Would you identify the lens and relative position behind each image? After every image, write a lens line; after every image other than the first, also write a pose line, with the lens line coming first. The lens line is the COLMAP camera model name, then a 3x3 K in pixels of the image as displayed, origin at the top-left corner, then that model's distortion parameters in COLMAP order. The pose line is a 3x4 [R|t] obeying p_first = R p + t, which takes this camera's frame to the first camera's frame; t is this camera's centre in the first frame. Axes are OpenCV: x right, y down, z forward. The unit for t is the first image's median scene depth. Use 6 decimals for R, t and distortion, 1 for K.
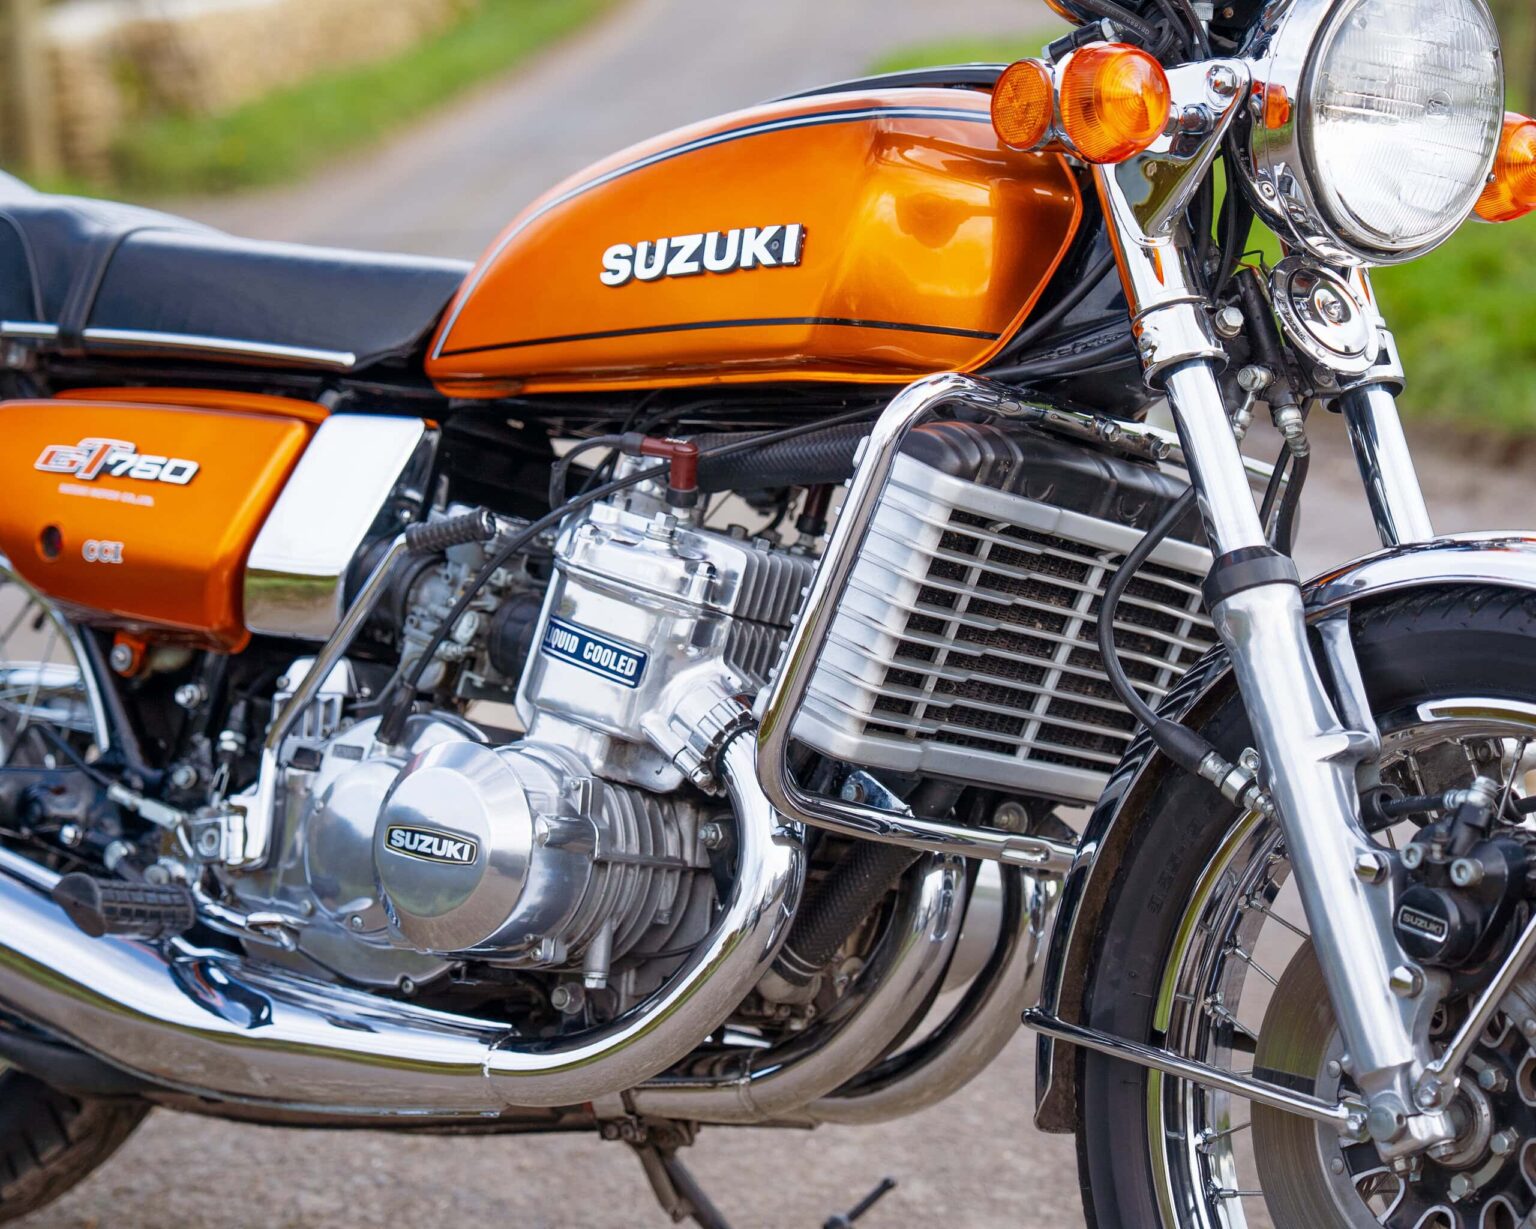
lens RADIAL K [[4162.5, 0, 762.6], [0, 4162.5, 607.6], [0, 0, 1]] dist [0.341485, 0.000000]
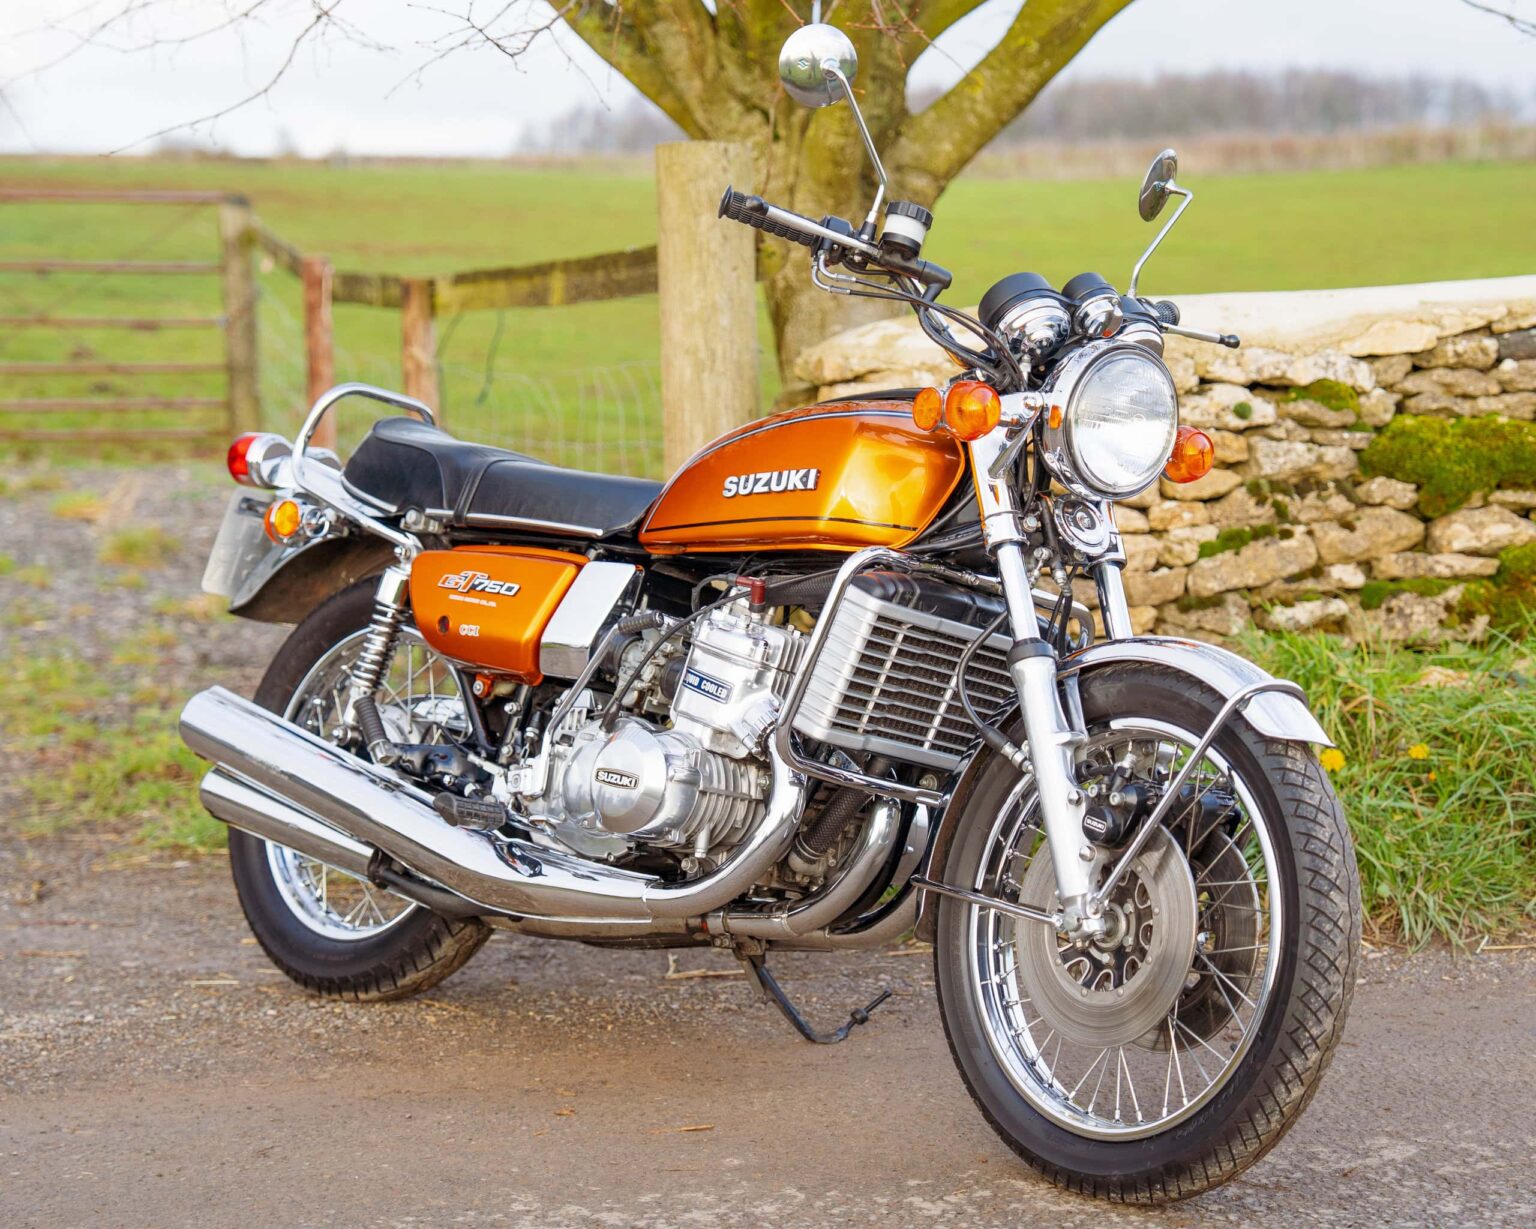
lens RADIAL K [[3764.4, 0, 765.2], [0, 3764.4, 625.8], [0, 0, 1]] dist [0.274385, 0.000000]
pose [[0.993016, 0.030703, -0.113913, 0.184864], [-0.034830, 0.998800, -0.034422, 0.042143], [0.112719, 0.038150, 0.992894, -0.737196]]
